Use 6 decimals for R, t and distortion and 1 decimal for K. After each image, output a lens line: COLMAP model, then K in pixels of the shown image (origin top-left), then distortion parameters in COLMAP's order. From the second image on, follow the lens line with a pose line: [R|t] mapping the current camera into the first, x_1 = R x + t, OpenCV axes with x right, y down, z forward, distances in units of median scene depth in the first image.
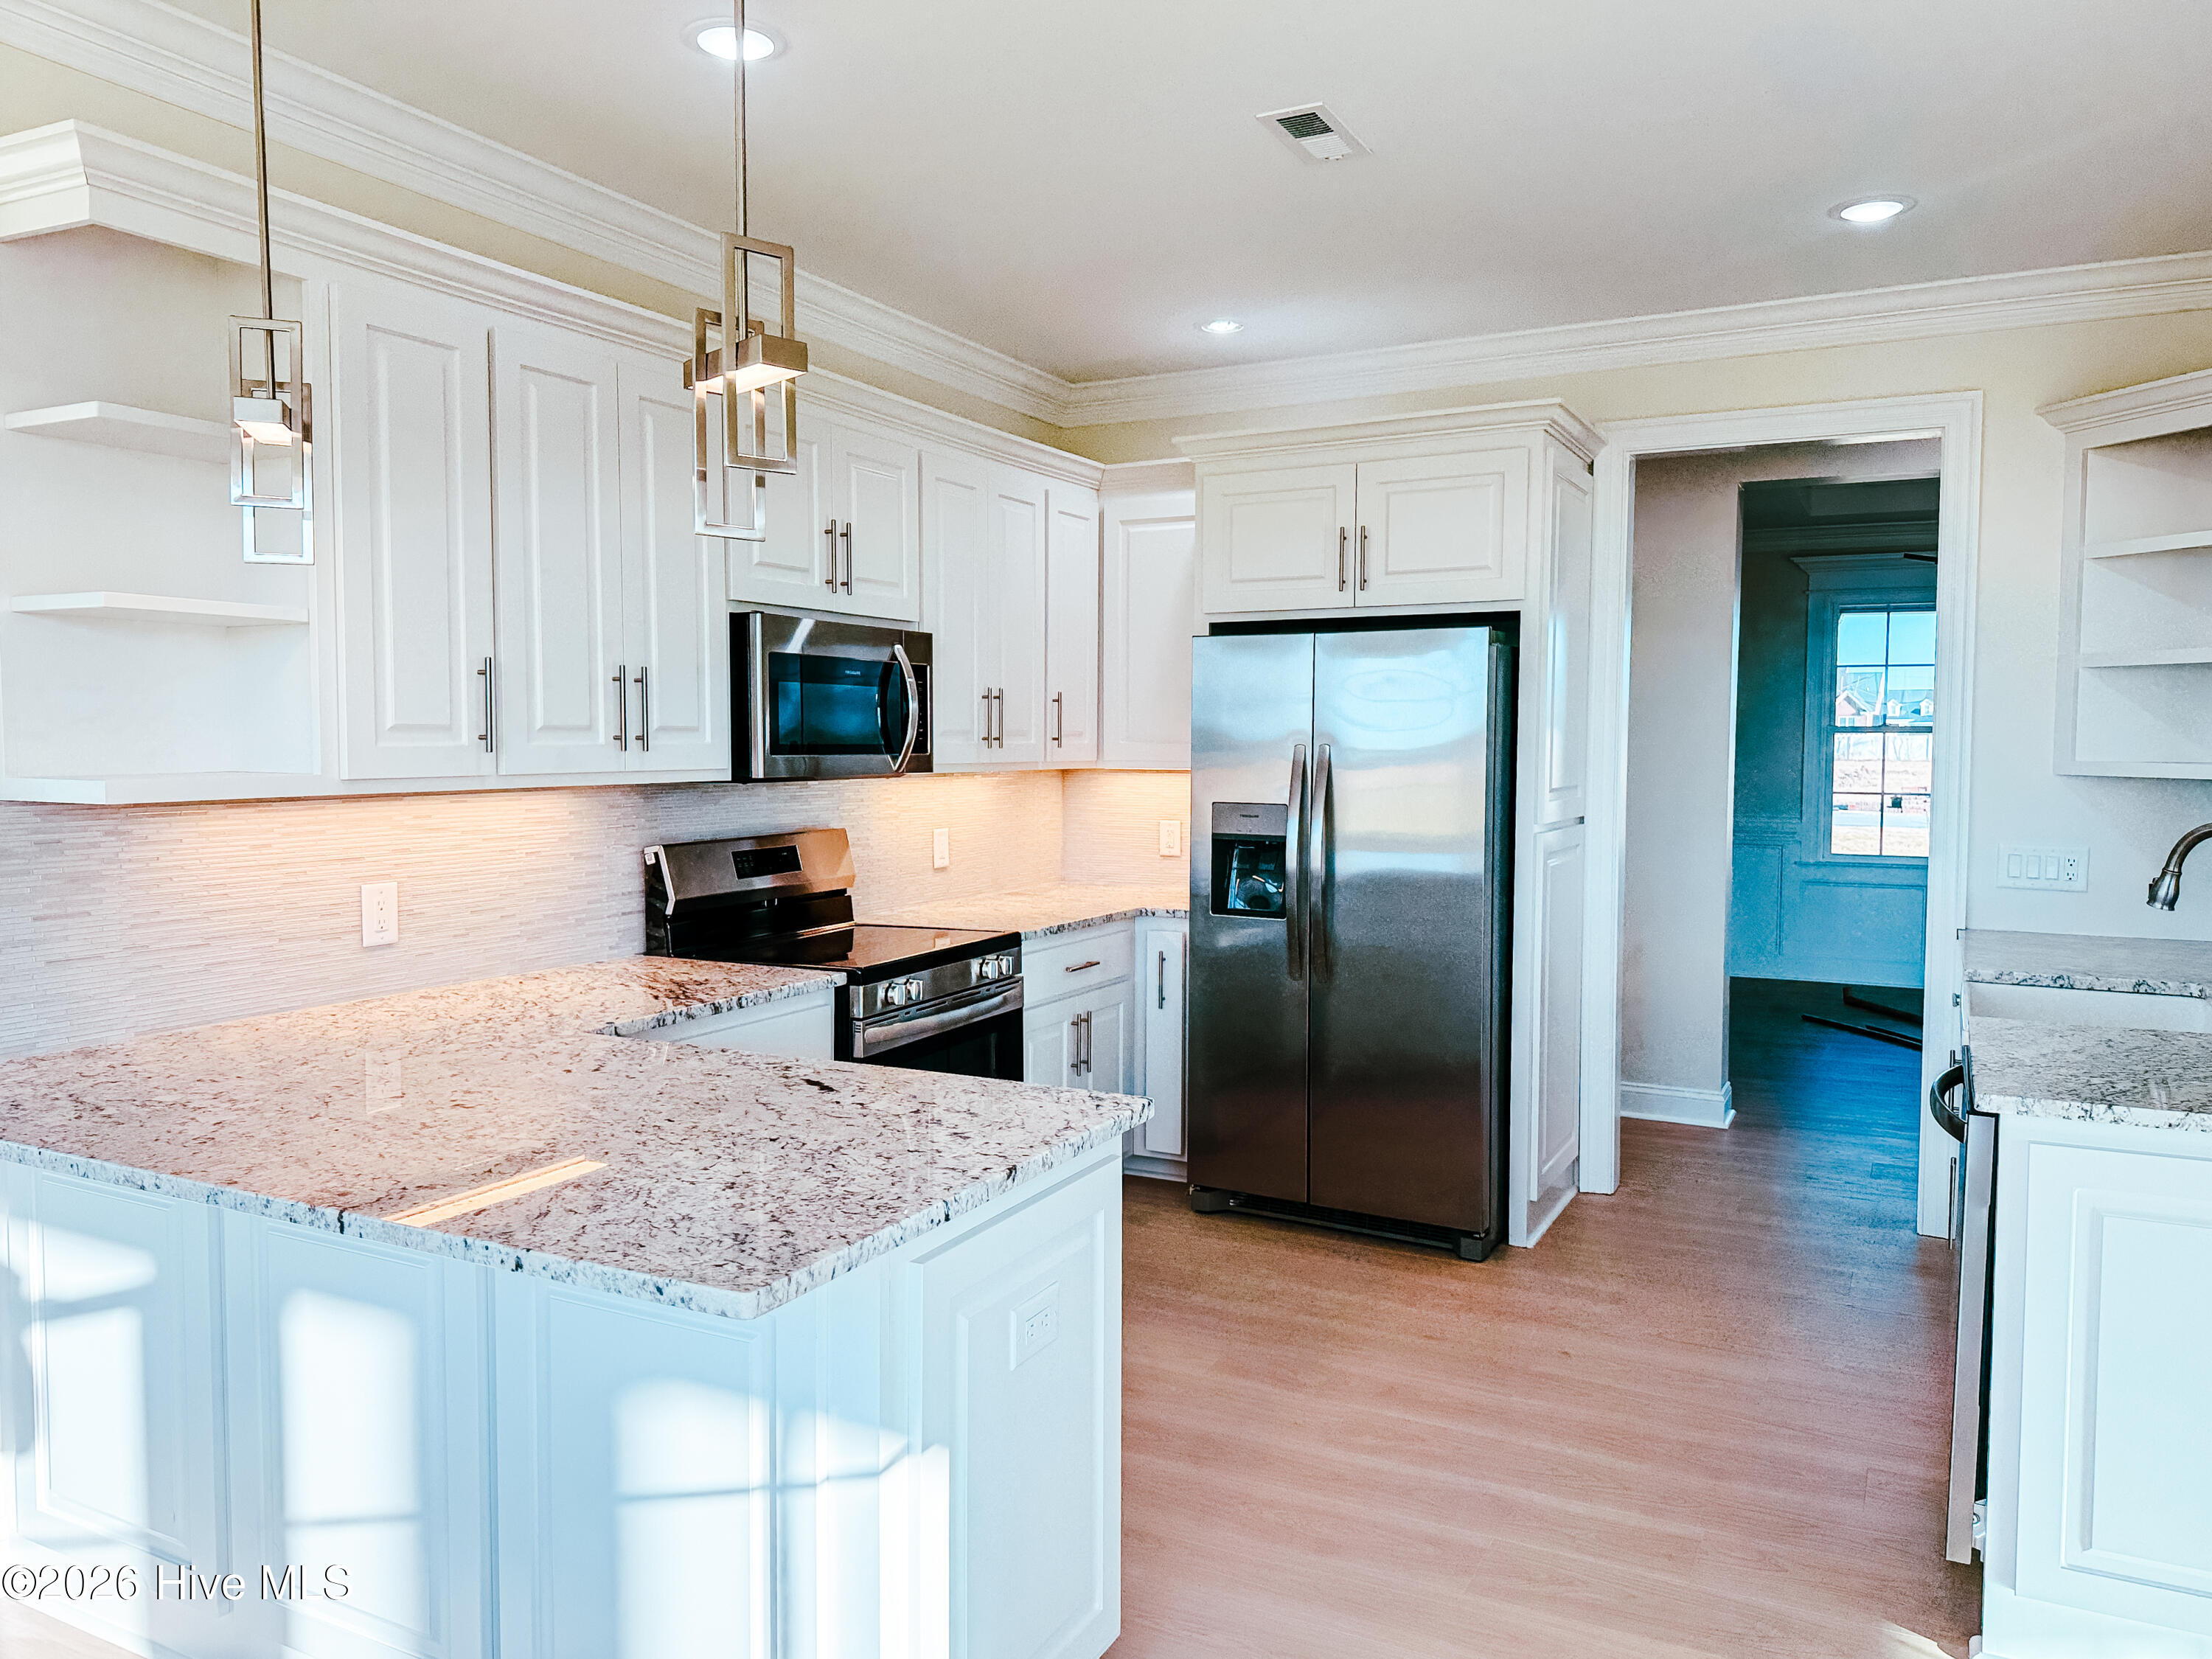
lens RADIAL K [[1626.3, 0, 1000.7], [0, 1626.3, 820.6], [0, 0, 1]] dist [-0.004068, -0.036431]
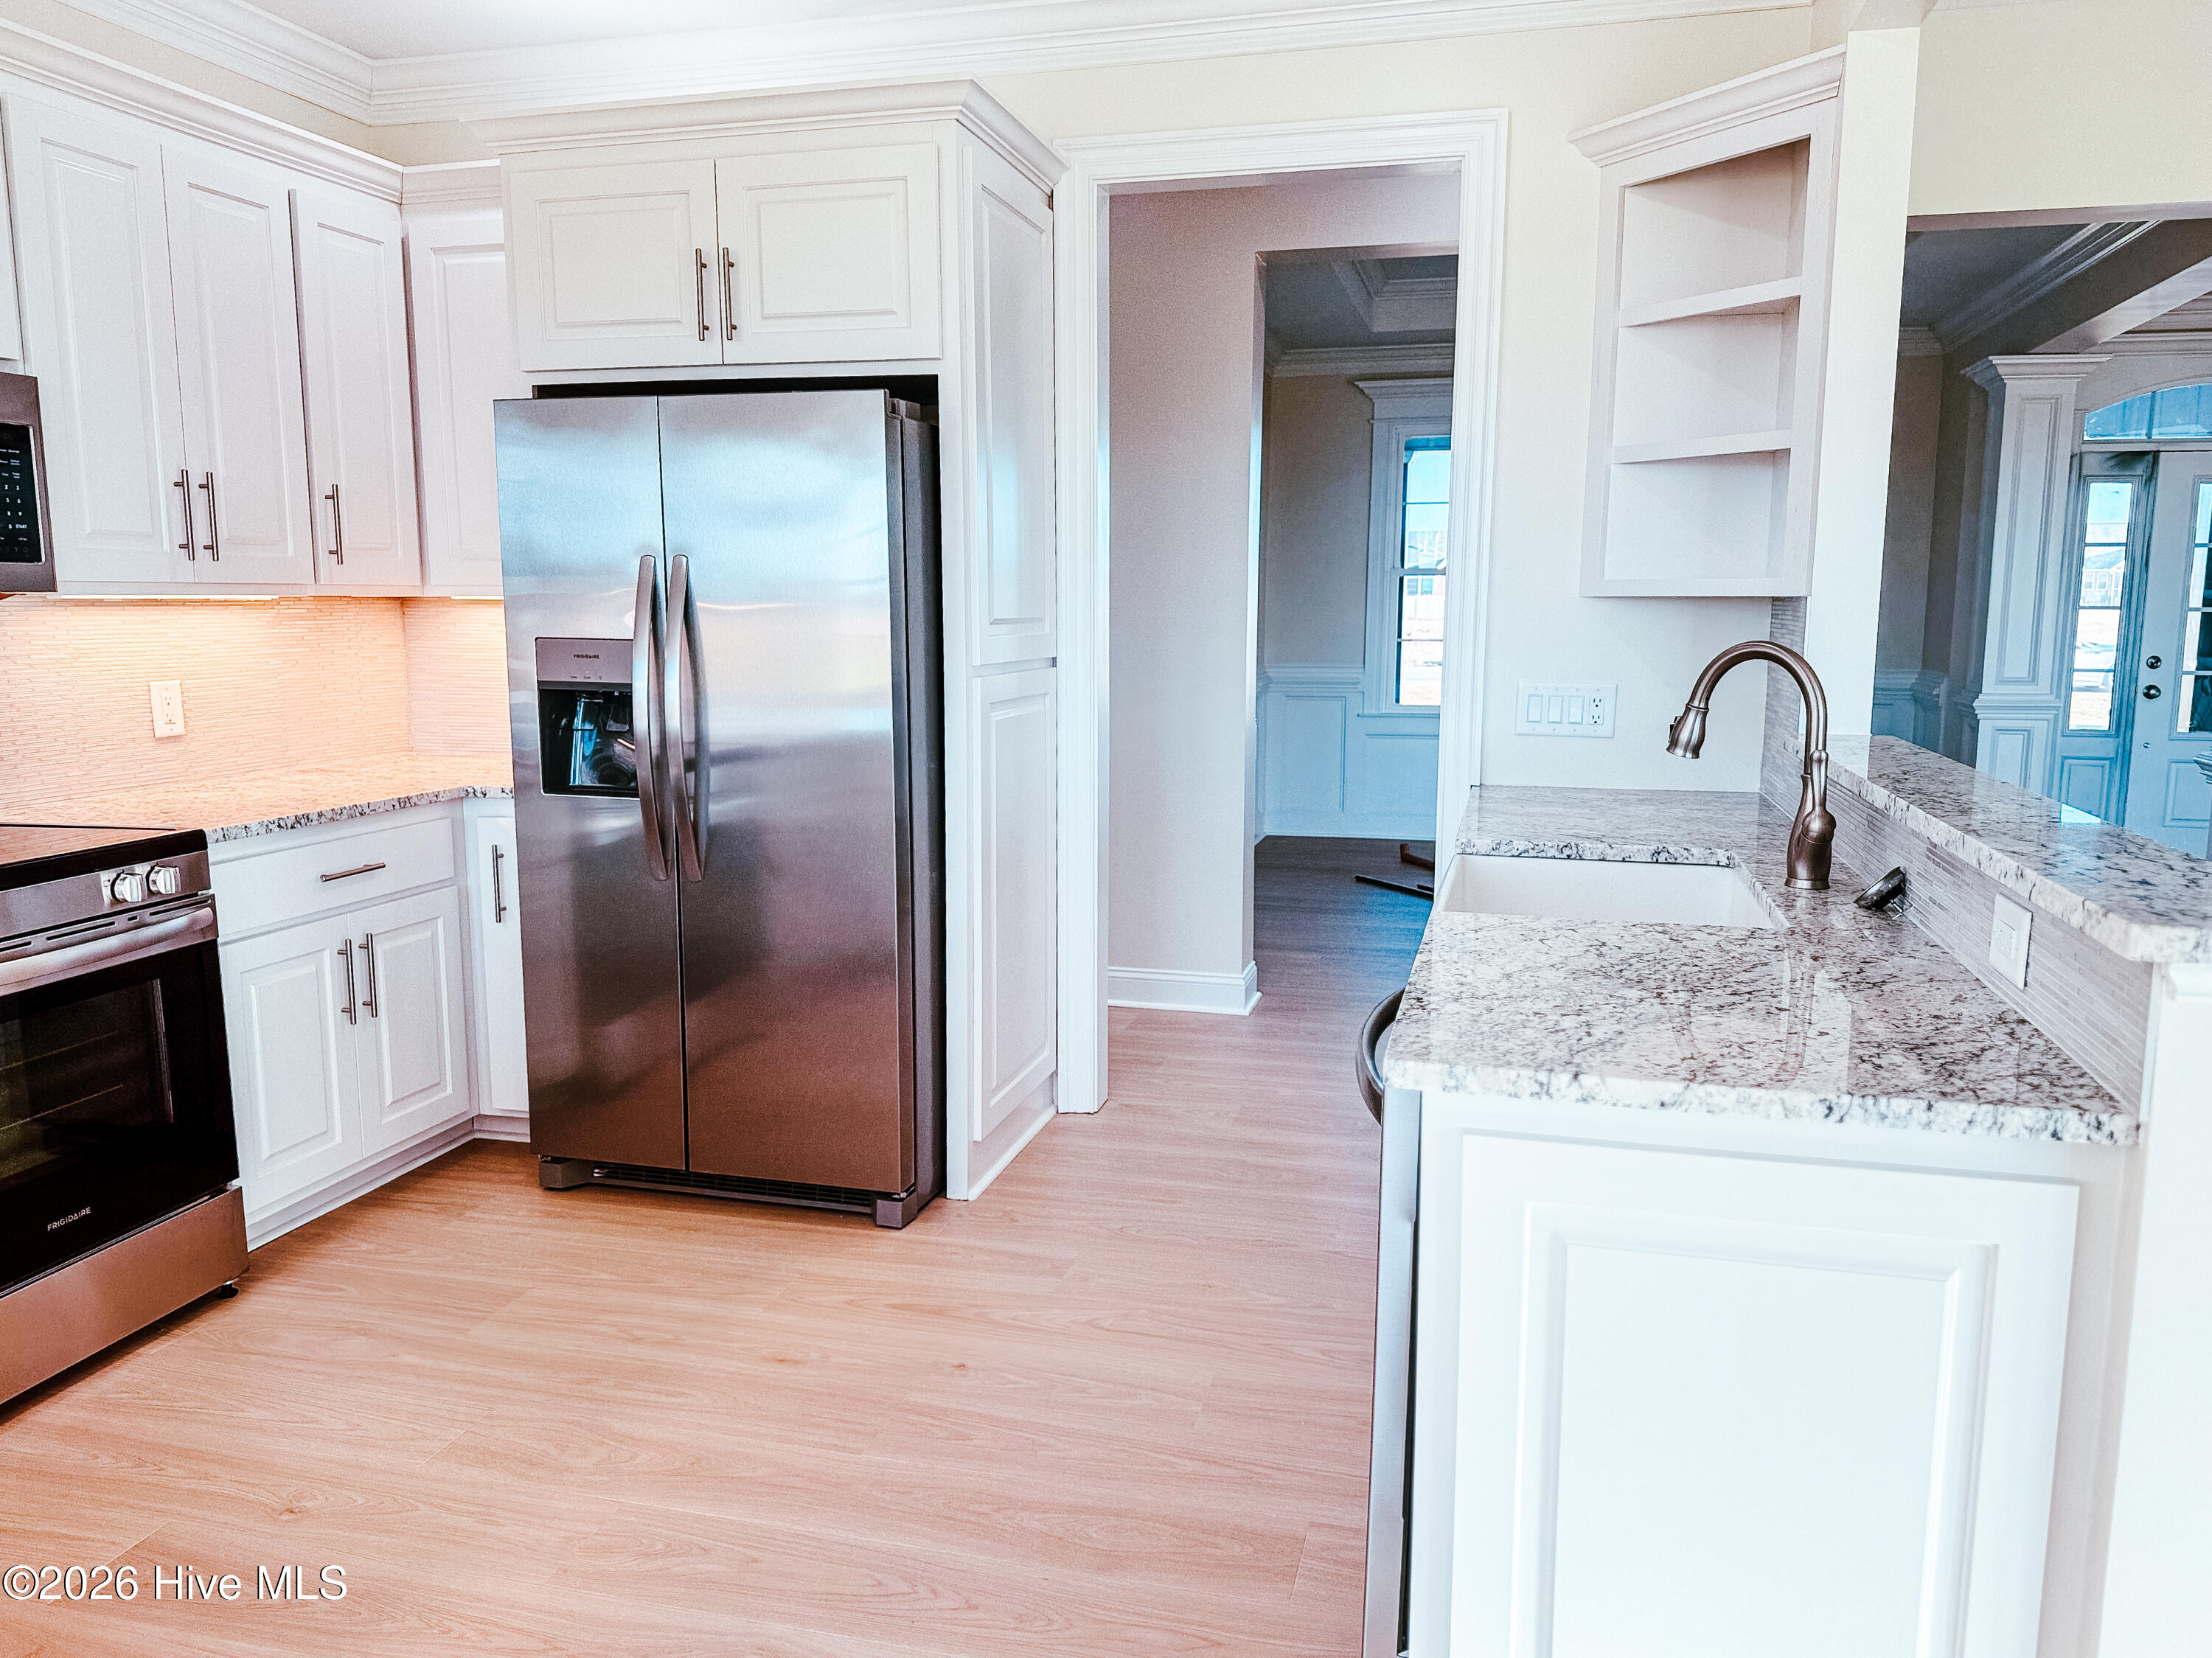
lens RADIAL K [[1553.7, 0, 1105.7], [0, 1553.7, 855.8], [0, 0, 1]] dist [0.090760, -0.154021]
pose [[0.967966, -0.040428, 0.247806, 0.203478], [0.013761, 0.994011, 0.108412, 0.012910], [-0.250705, -0.101529, 0.962725, 0.260293]]
